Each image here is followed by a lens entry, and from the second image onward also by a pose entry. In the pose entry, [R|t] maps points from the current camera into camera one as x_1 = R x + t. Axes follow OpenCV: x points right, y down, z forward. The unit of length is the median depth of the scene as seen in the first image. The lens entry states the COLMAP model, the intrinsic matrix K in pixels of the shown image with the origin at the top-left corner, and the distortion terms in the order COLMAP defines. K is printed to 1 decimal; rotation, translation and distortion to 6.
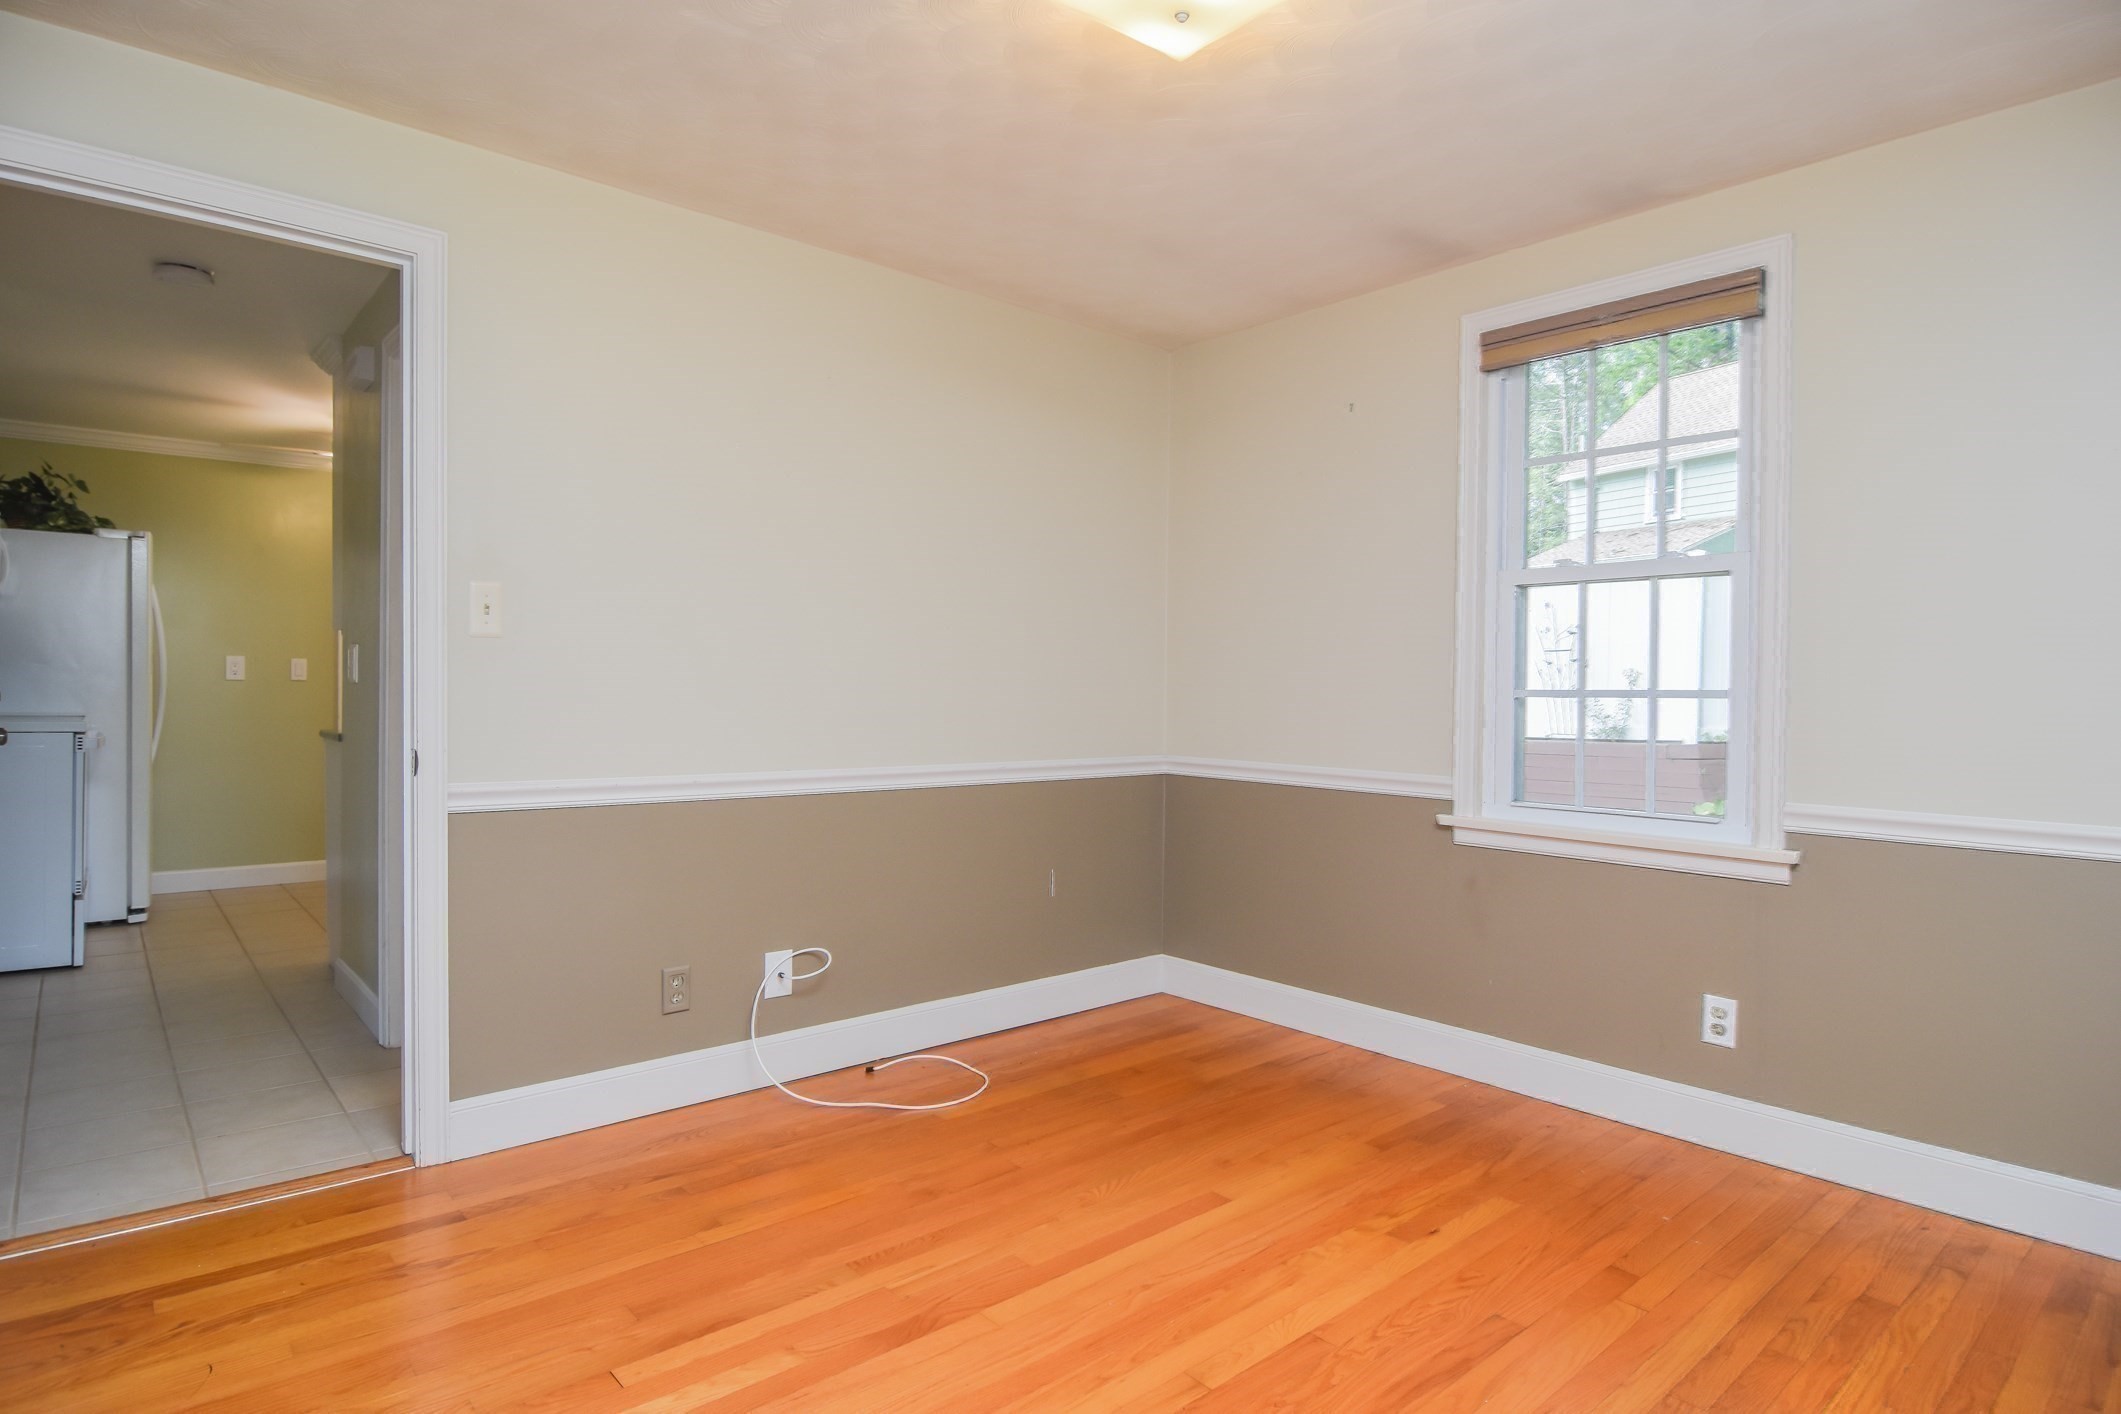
lens RADIAL K [[1143.8, 0, 1063.0], [0, 1143.8, 704.1], [0, 0, 1]] dist [-0.007542, -0.003344]
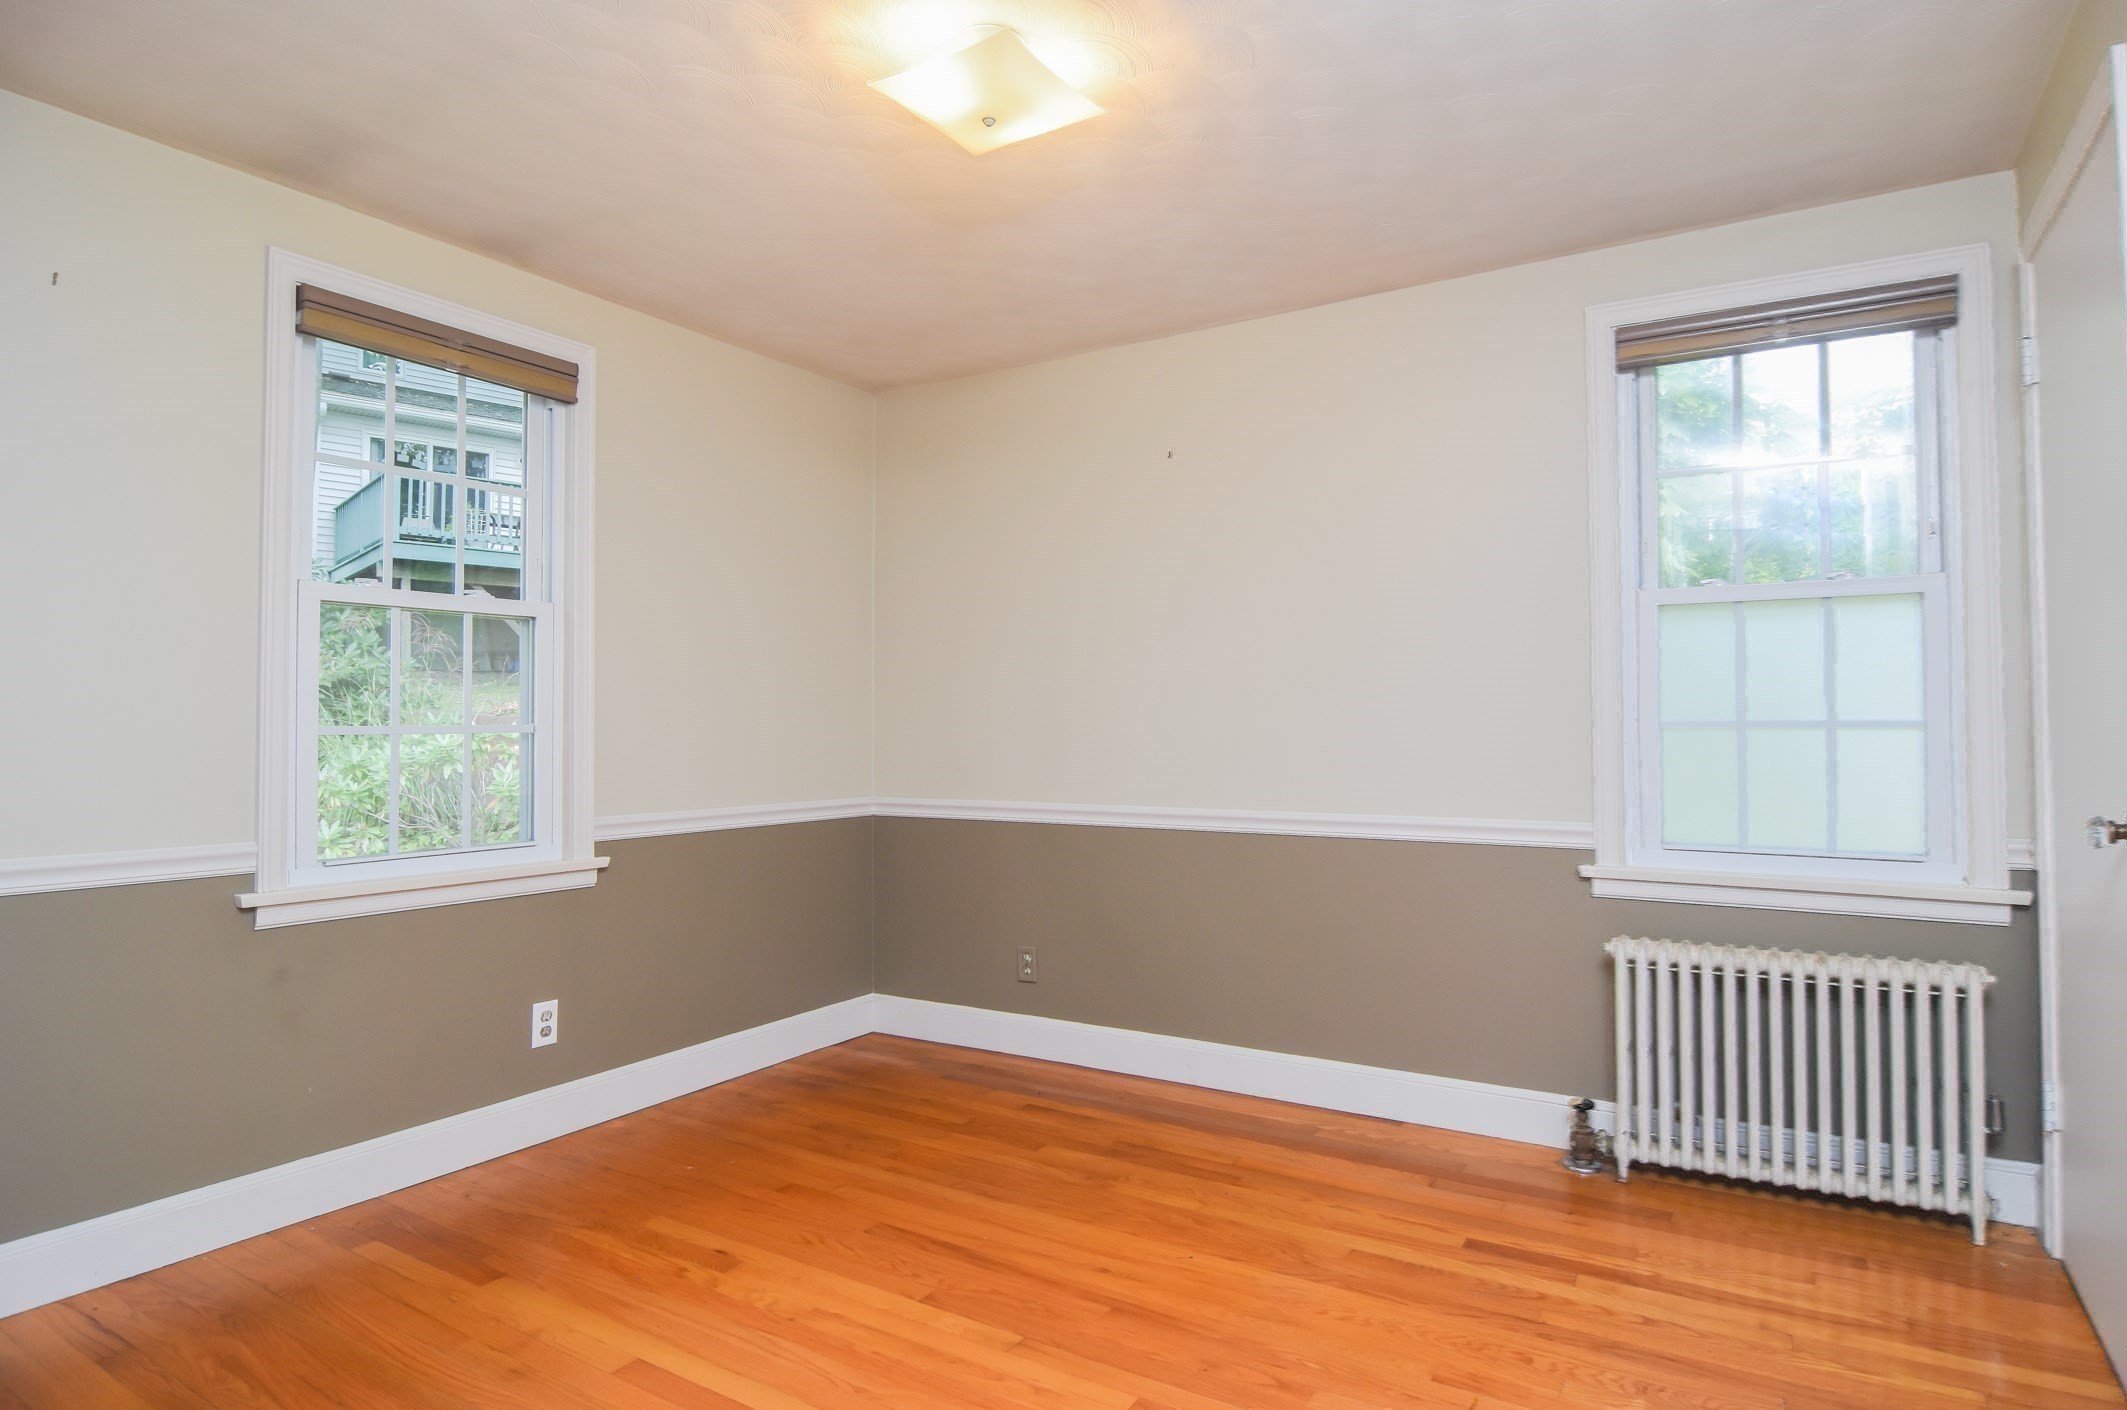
lens RADIAL K [[1147.1, 0, 1071.1], [0, 1147.1, 708.8], [0, 0, 1]] dist [-0.007542, -0.003344]
pose [[-0.290021, 0.009177, 0.956976, -0.642386], [0.014902, 0.999876, -0.005072, -0.014555], [-0.956904, 0.012790, -0.290122, 0.835740]]
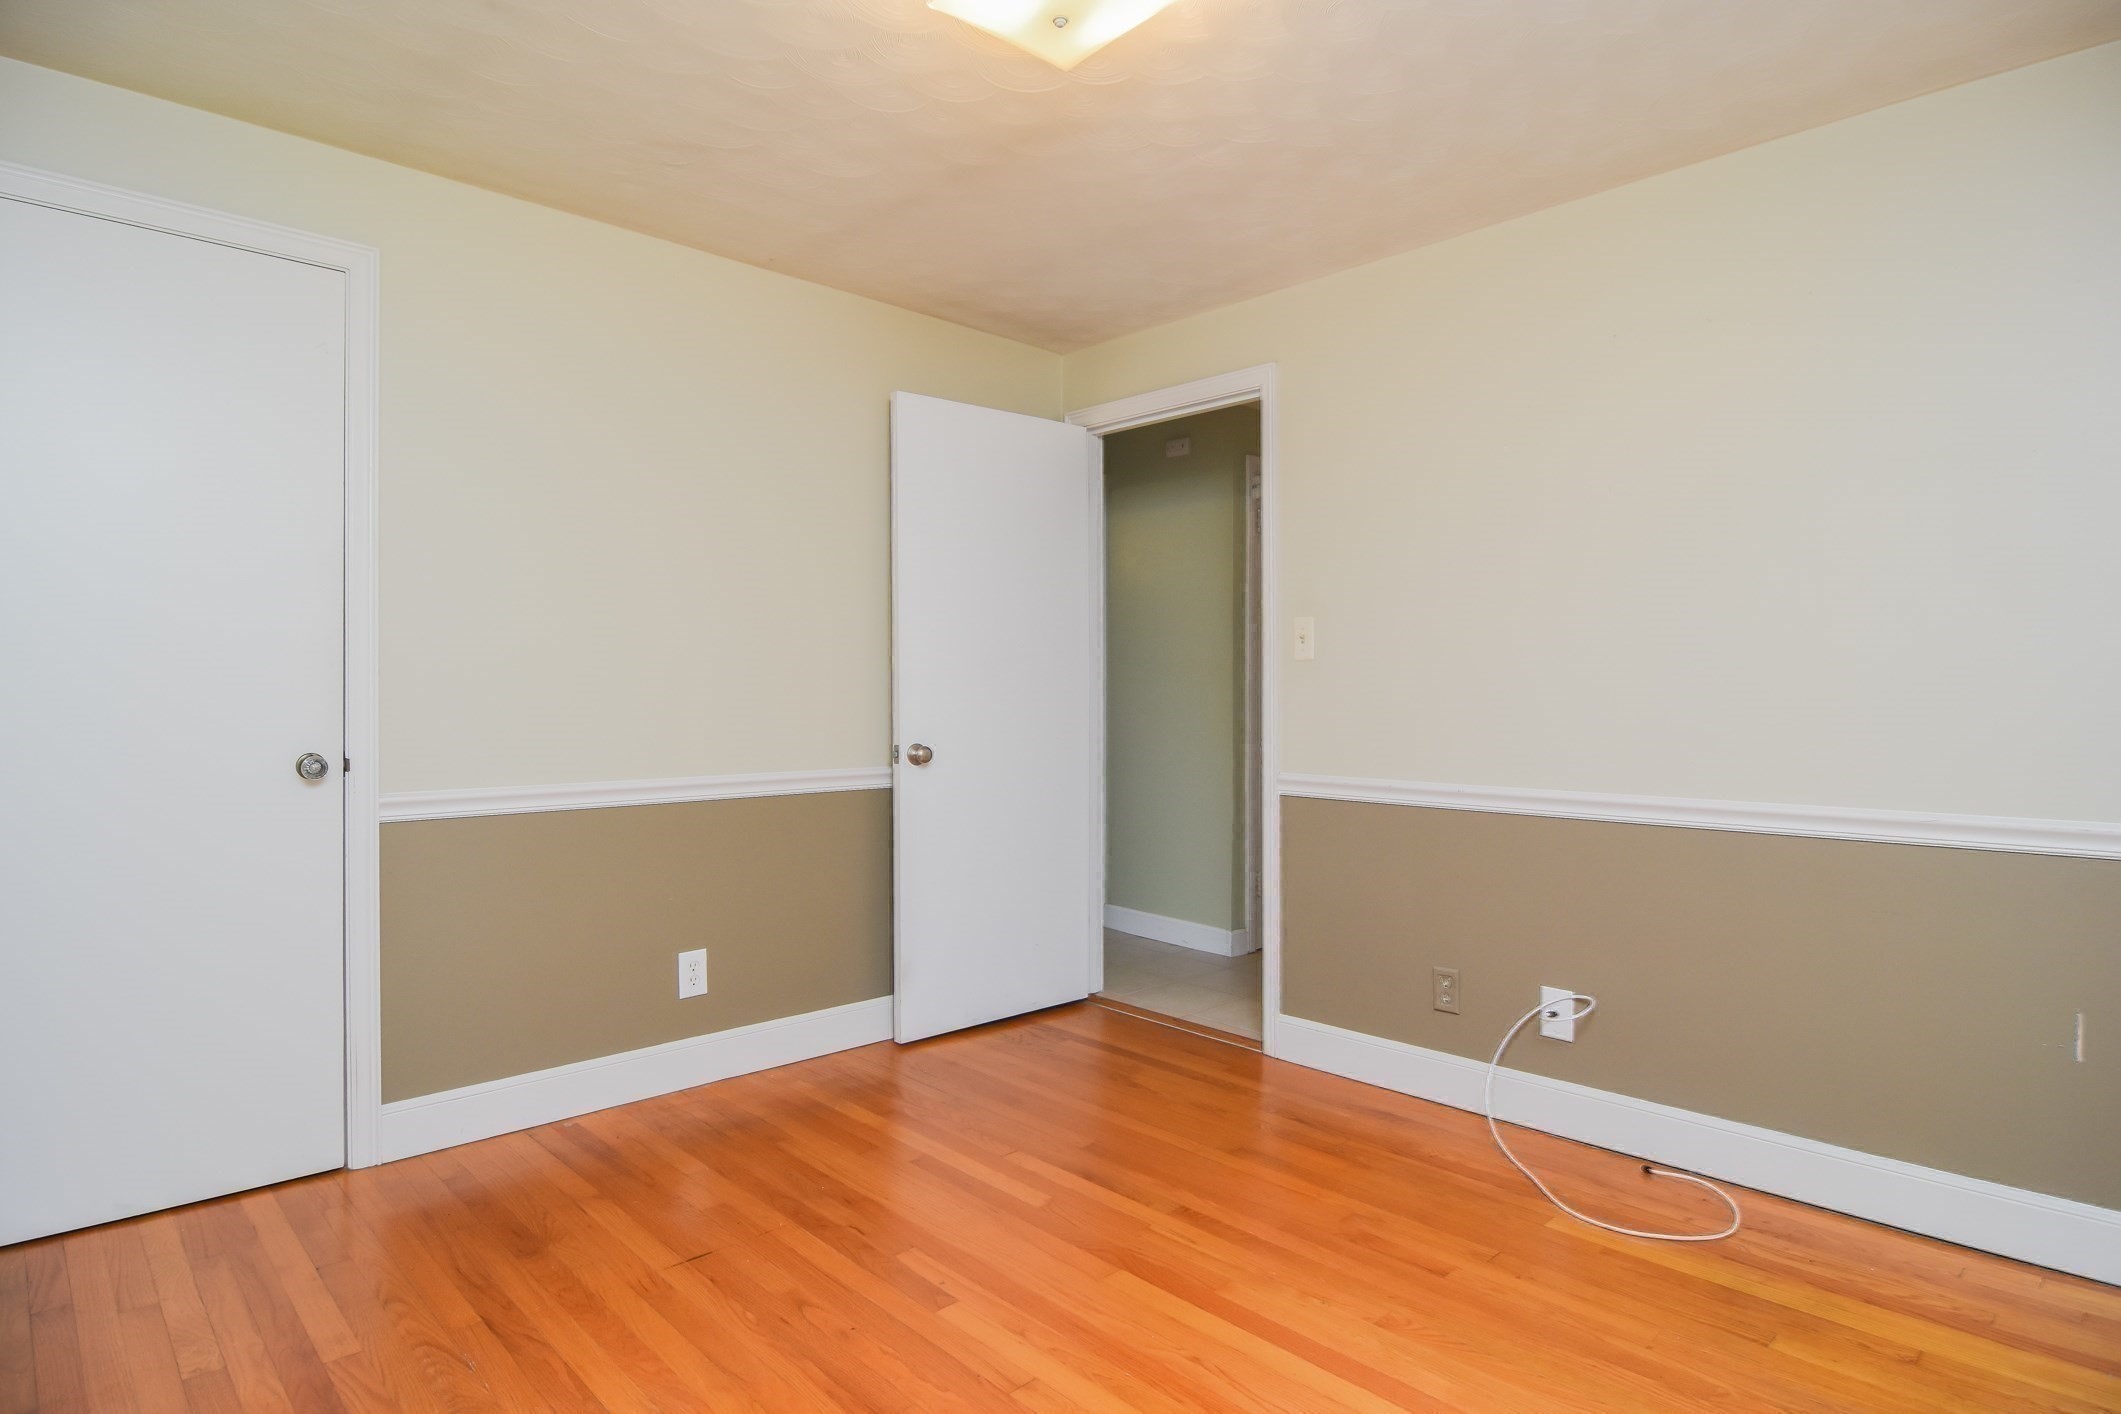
lens RADIAL K [[1143.8, 0, 1056.9], [0, 1143.8, 699.3], [0, 0, 1]] dist [-0.007542, -0.003344]
pose [[0.033370, -0.011788, -0.999374, 0.746790], [-0.012883, 0.999842, -0.012224, 0.003263], [0.999360, 0.013283, 0.033213, 0.657768]]
